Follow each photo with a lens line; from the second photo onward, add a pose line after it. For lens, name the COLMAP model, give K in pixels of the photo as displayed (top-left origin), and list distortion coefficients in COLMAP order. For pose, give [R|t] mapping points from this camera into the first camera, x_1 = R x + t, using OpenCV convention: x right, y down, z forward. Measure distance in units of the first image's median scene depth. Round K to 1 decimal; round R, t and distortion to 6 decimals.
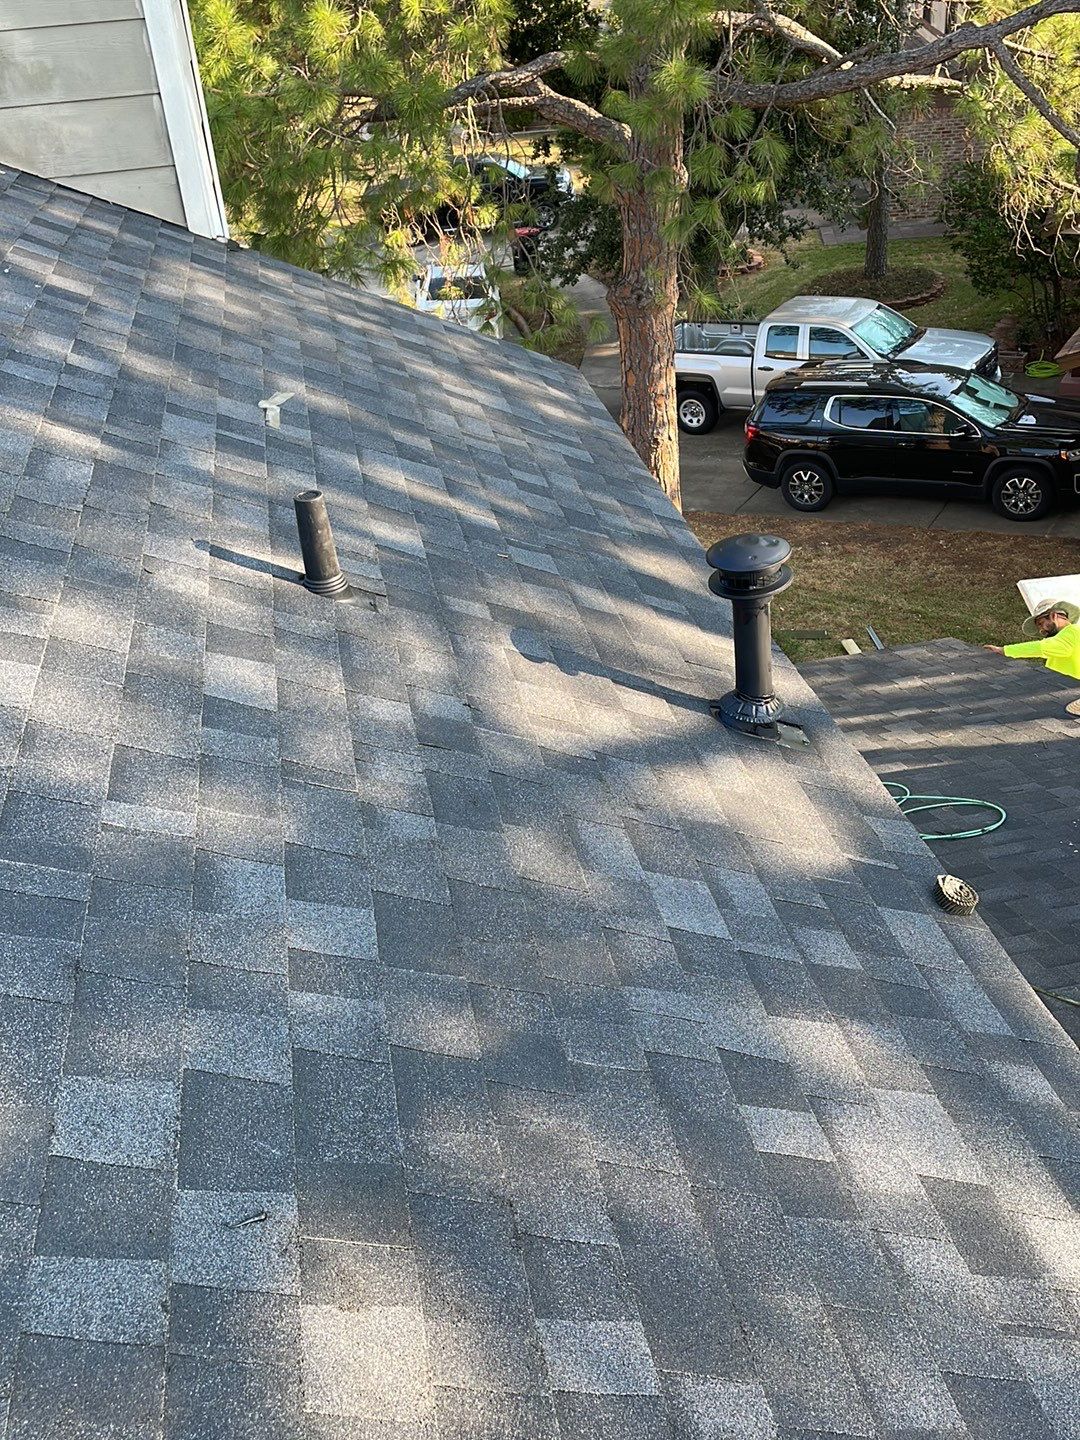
lens RADIAL K [[1411.9, 0, 558.3], [0, 1411.9, 706.8], [0, 0, 1]] dist [0.049184, 0.000000]
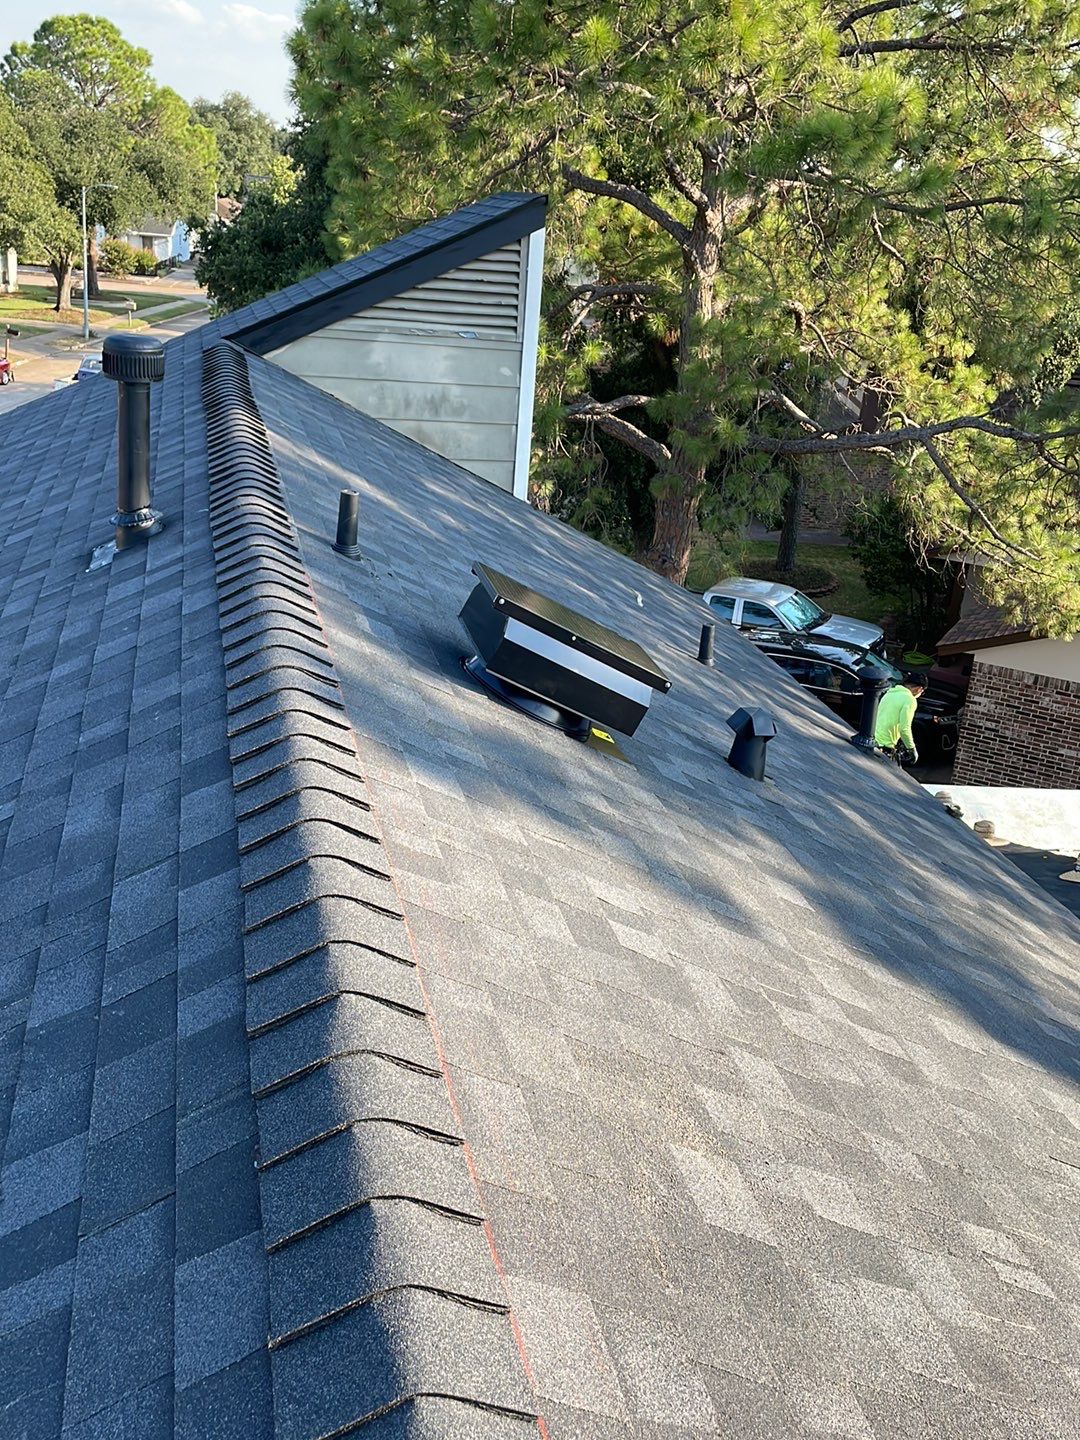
lens RADIAL K [[1411.9, 0, 567.6], [0, 1411.9, 703.1], [0, 0, 1]] dist [0.049184, 0.000000]
pose [[0.985970, 0.129435, 0.105405, -0.110415], [-0.109090, 0.977594, -0.180027, 0.074739], [-0.126345, 0.166002, 0.977998, -0.224715]]
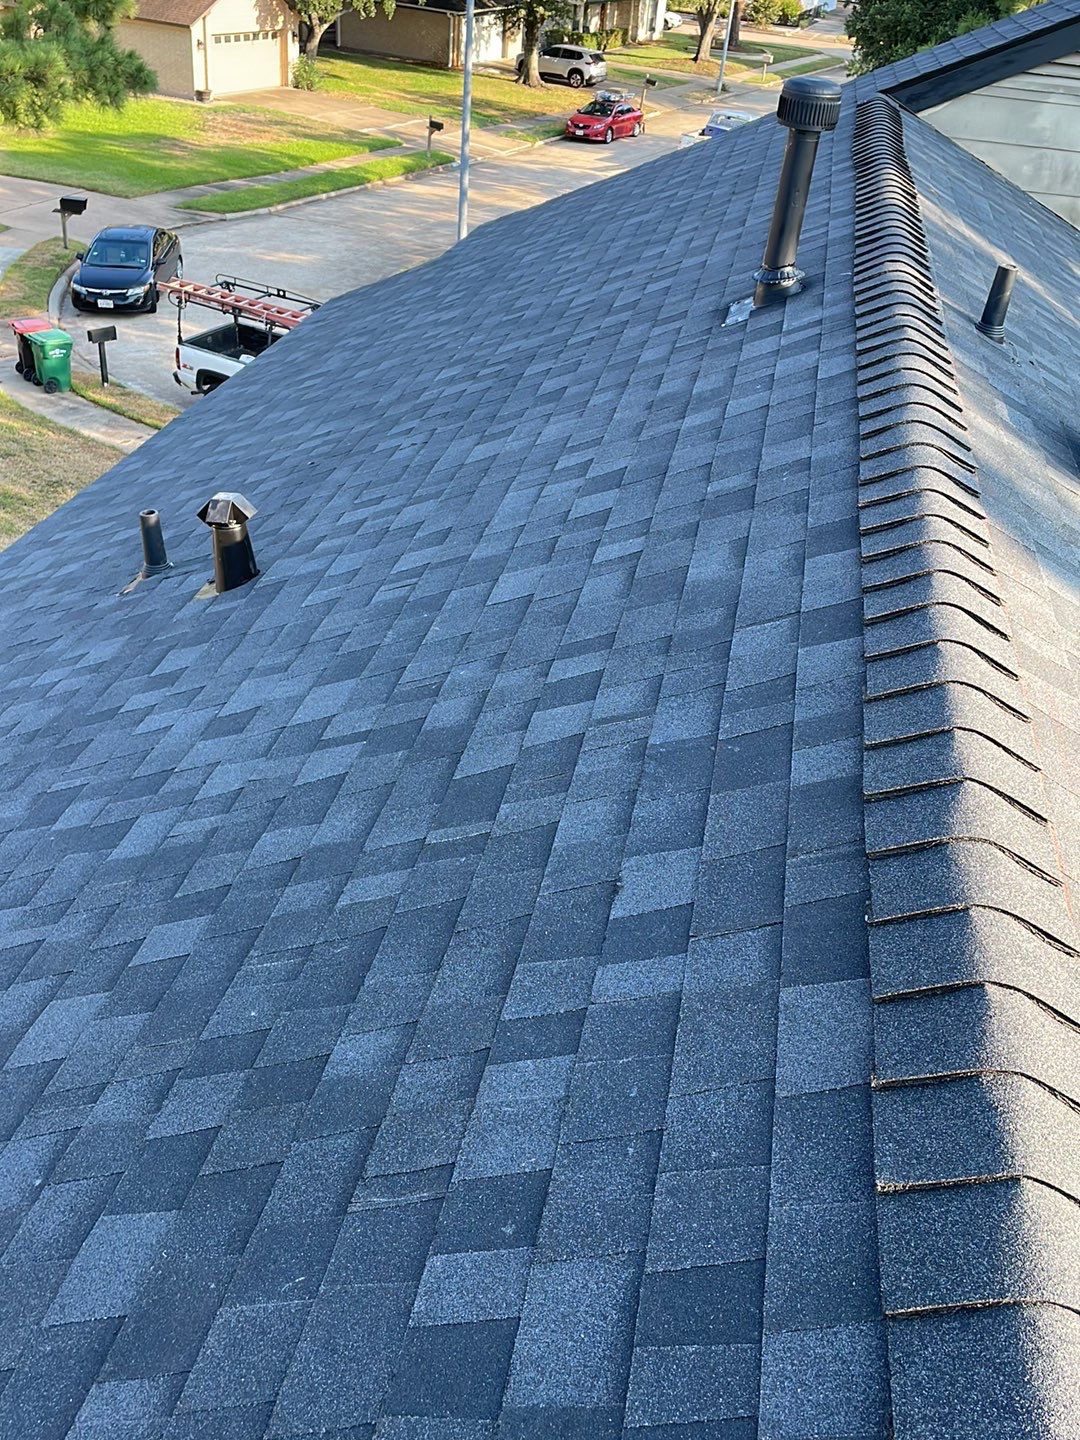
lens RADIAL K [[1411.9, 0, 545.1], [0, 1411.9, 708.6], [0, 0, 1]] dist [0.049184, 0.000000]
pose [[0.918179, 0.319900, -0.233691, -0.119649], [-0.317323, 0.947019, 0.049602, 0.078812], [0.237178, 0.028612, 0.971045, -0.224027]]
